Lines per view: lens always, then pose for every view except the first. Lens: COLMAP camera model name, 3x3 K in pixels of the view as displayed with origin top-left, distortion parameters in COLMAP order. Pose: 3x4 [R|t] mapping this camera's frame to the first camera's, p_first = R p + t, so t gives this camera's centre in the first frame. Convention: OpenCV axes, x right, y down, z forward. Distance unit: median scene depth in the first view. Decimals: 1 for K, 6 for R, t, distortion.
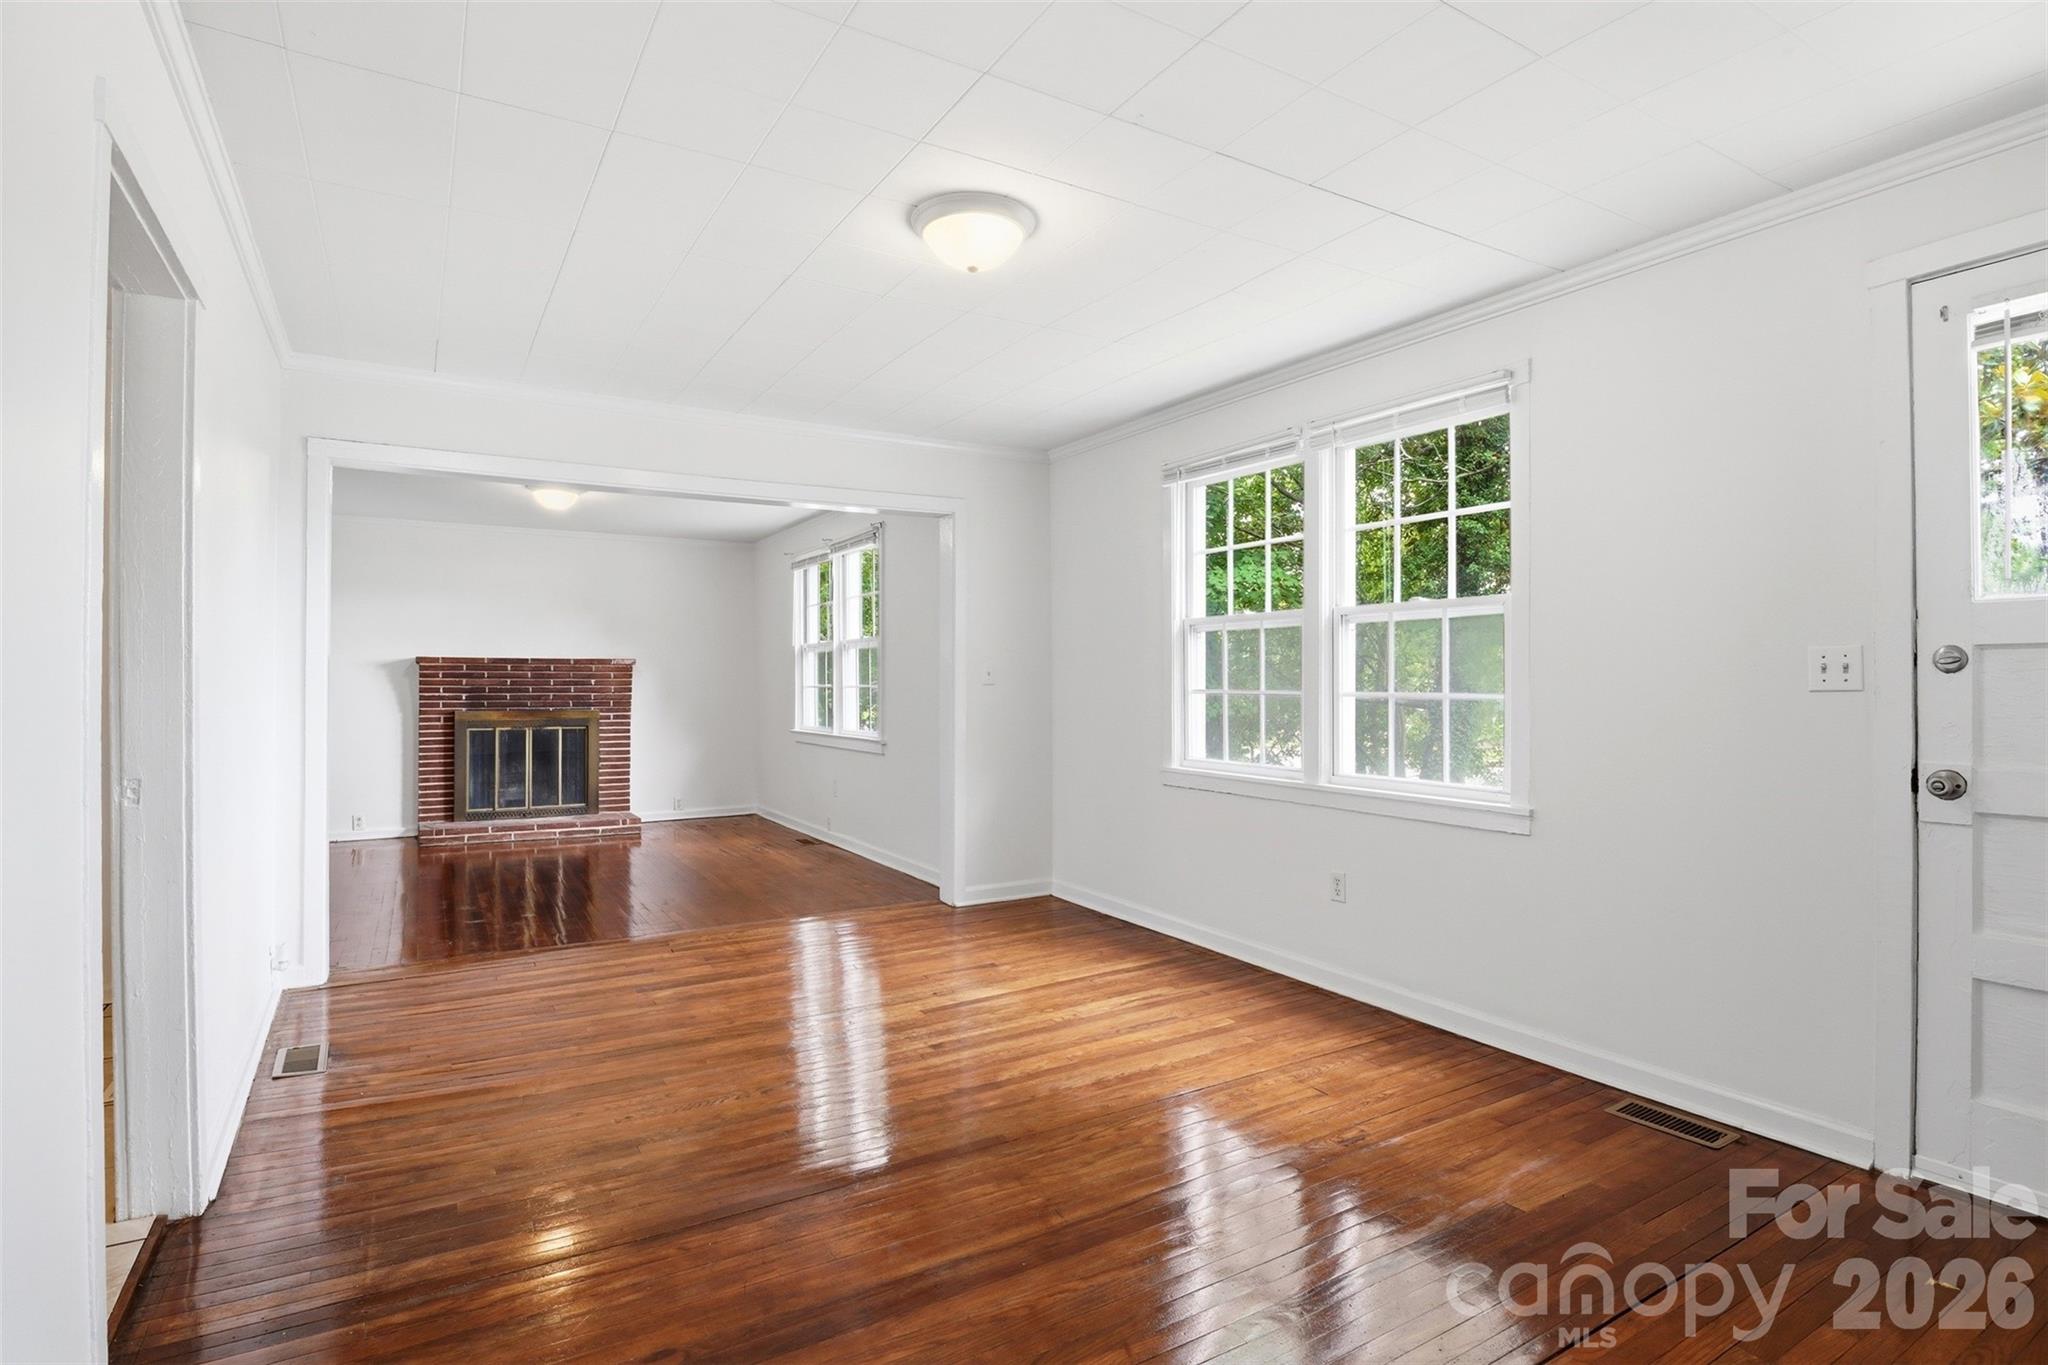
lens RADIAL K [[978.0, 0, 1030.8], [0, 978.0, 674.0], [0, 0, 1]] dist [-0.013240, -0.001272]
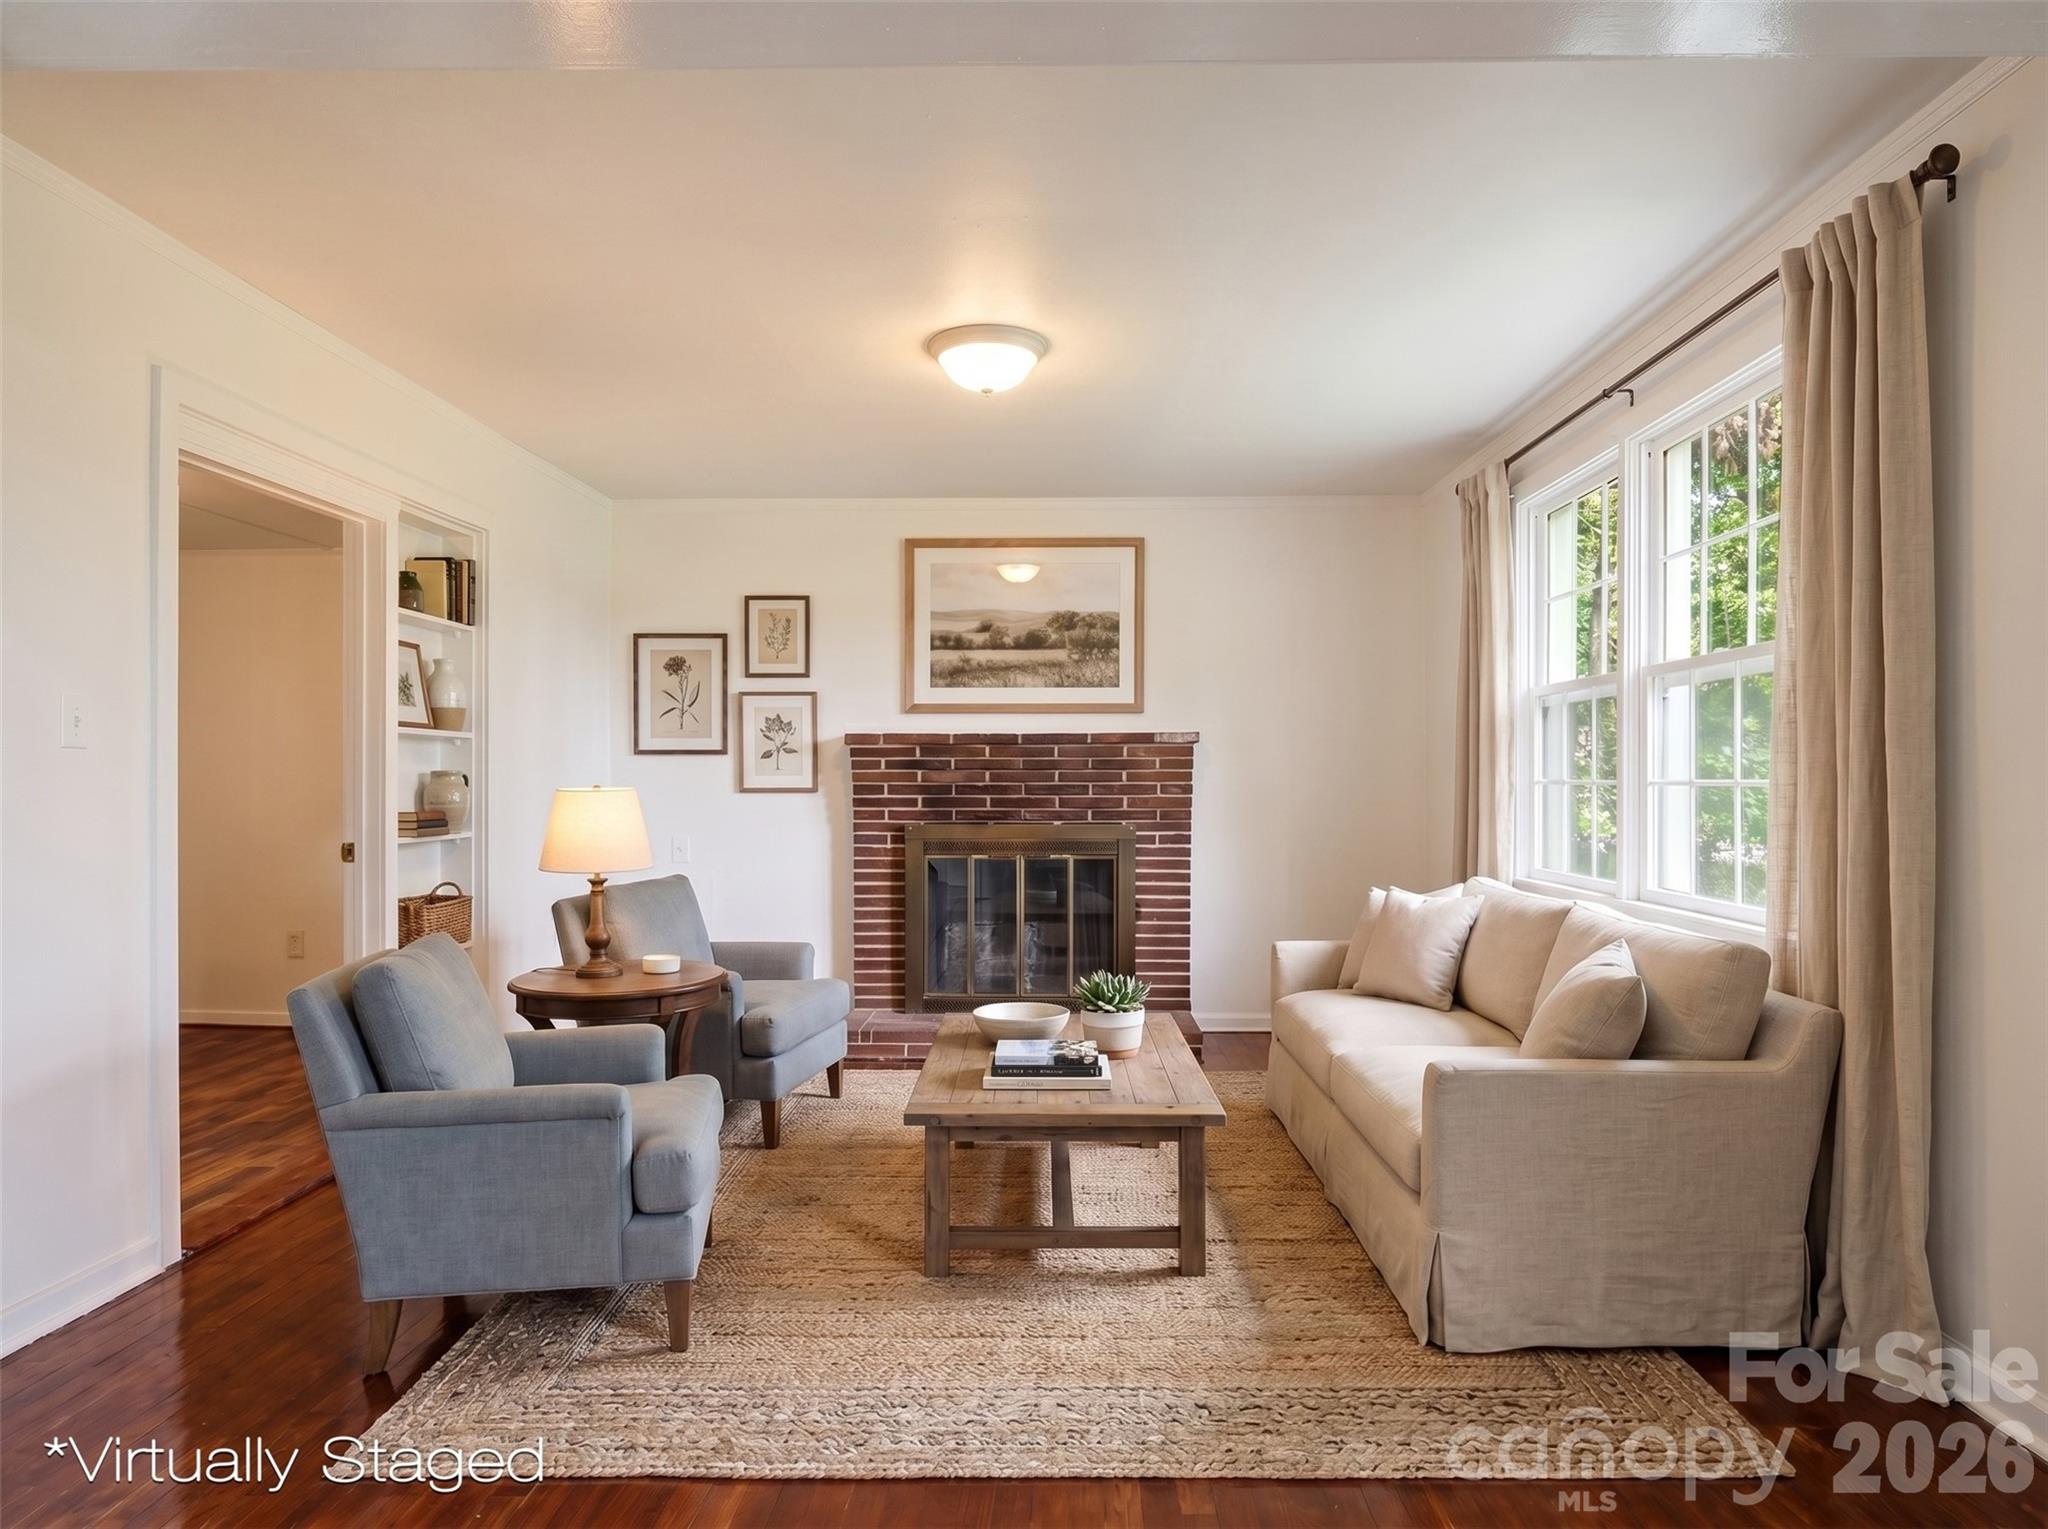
lens RADIAL K [[1098.8, 0, 1009.8], [0, 1098.8, 793.0], [0, 0, 1]] dist [0.024348, -0.003014]
pose [[0.839133, 0.006208, -0.543891, -0.167676], [0.006165, 0.999762, 0.020923, 0.004933], [0.543892, -0.020910, 0.838895, 0.447650]]
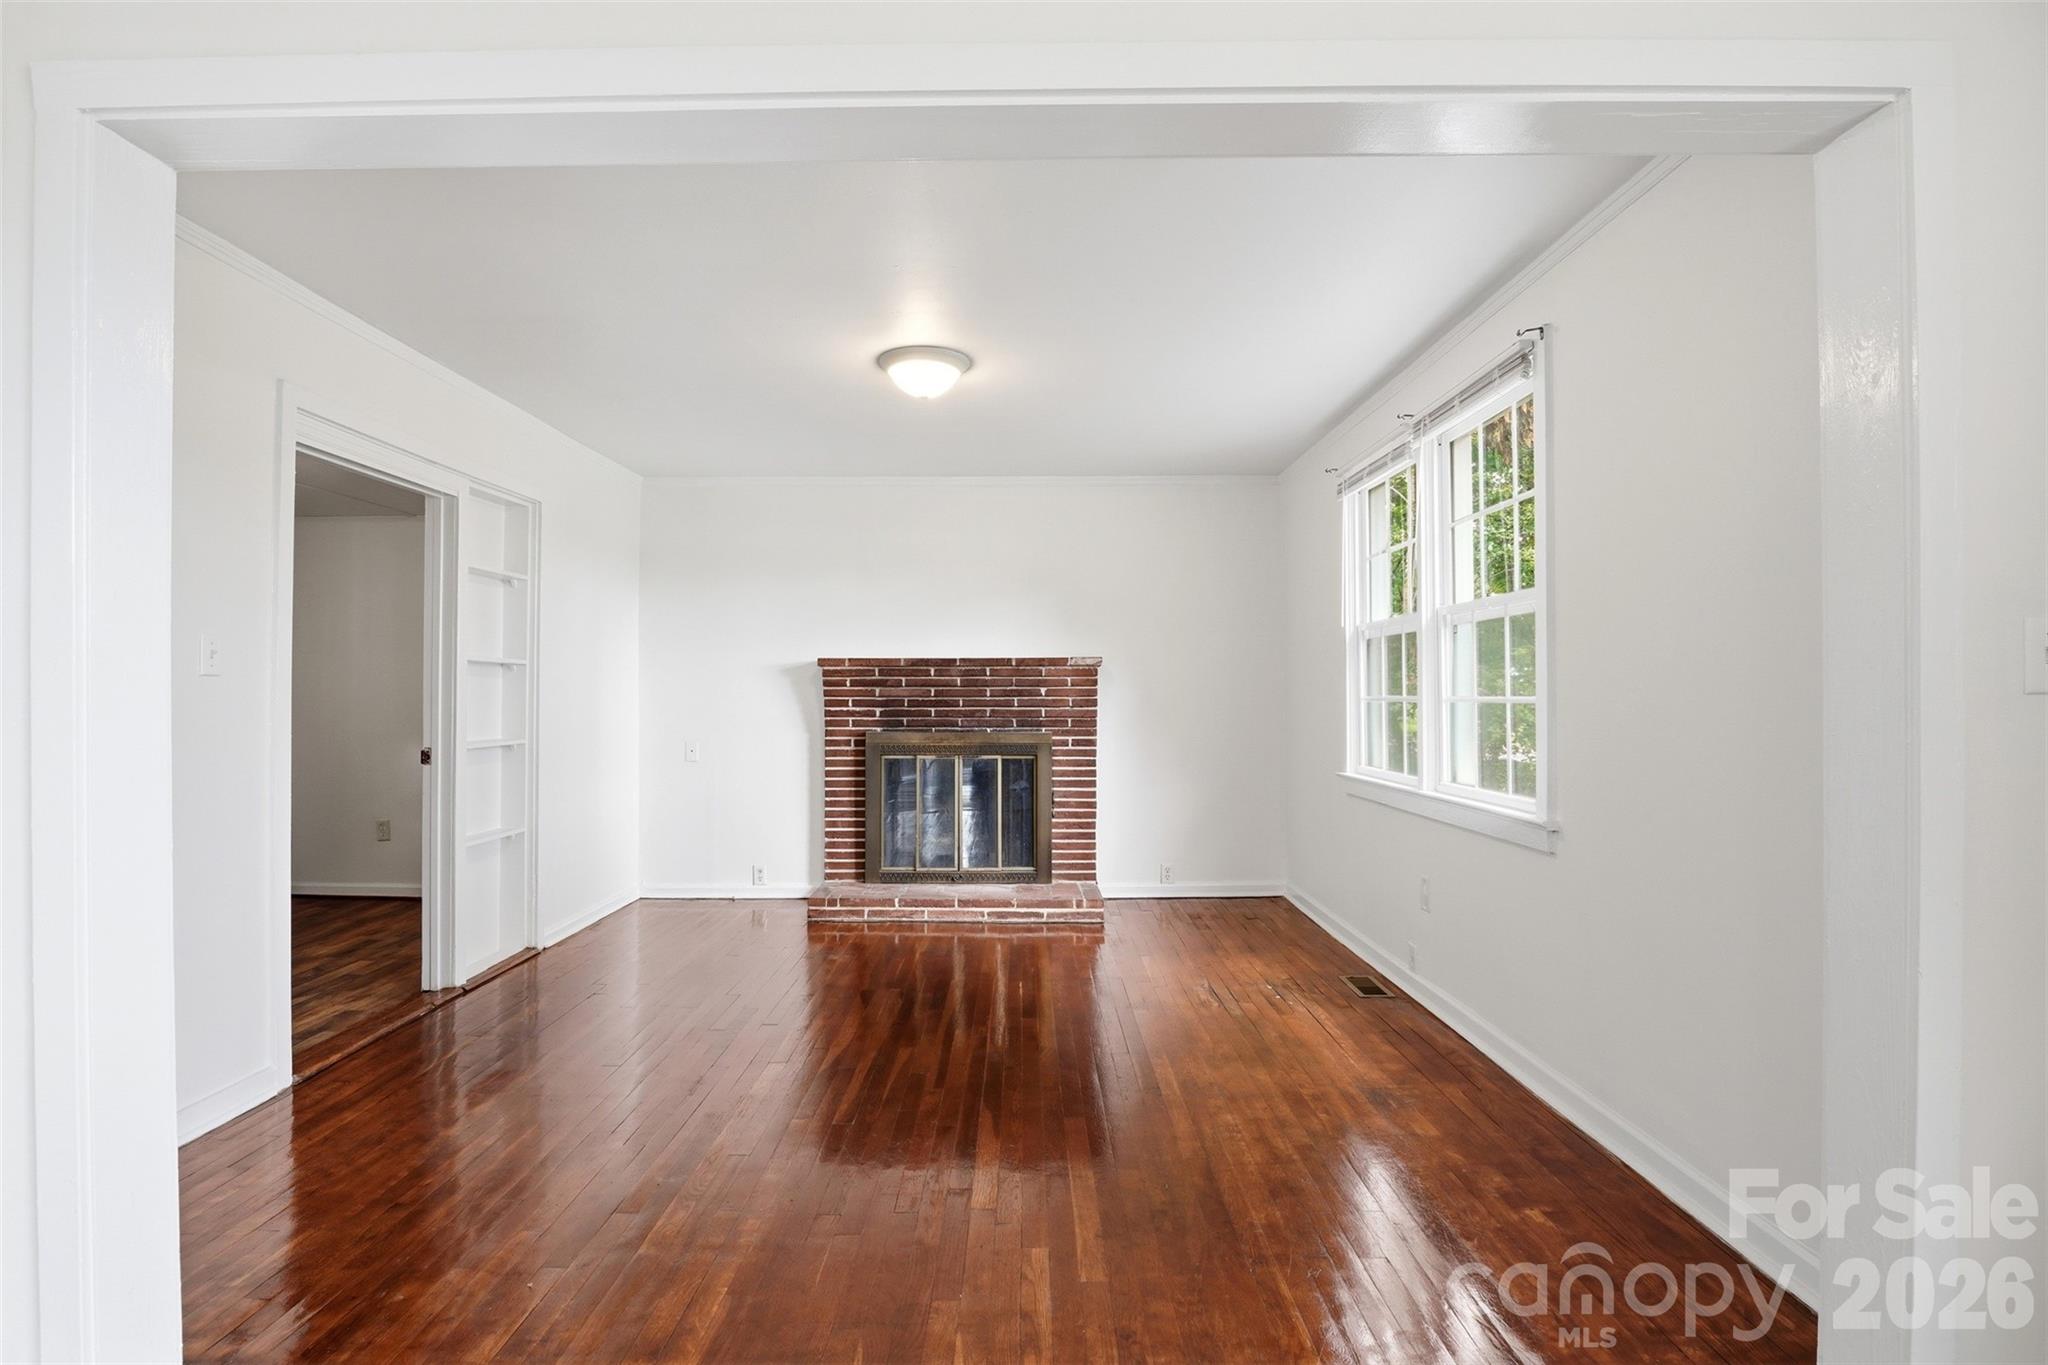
lens RADIAL K [[978.0, 0, 1015.7], [0, 978.0, 682.4], [0, 0, 1]] dist [-0.013240, -0.001272]
pose [[0.842284, -0.005929, -0.539001, -0.093382], [0.005269, 0.999982, -0.002765, 0.003472], [0.539008, -0.000511, 0.842300, 0.410811]]
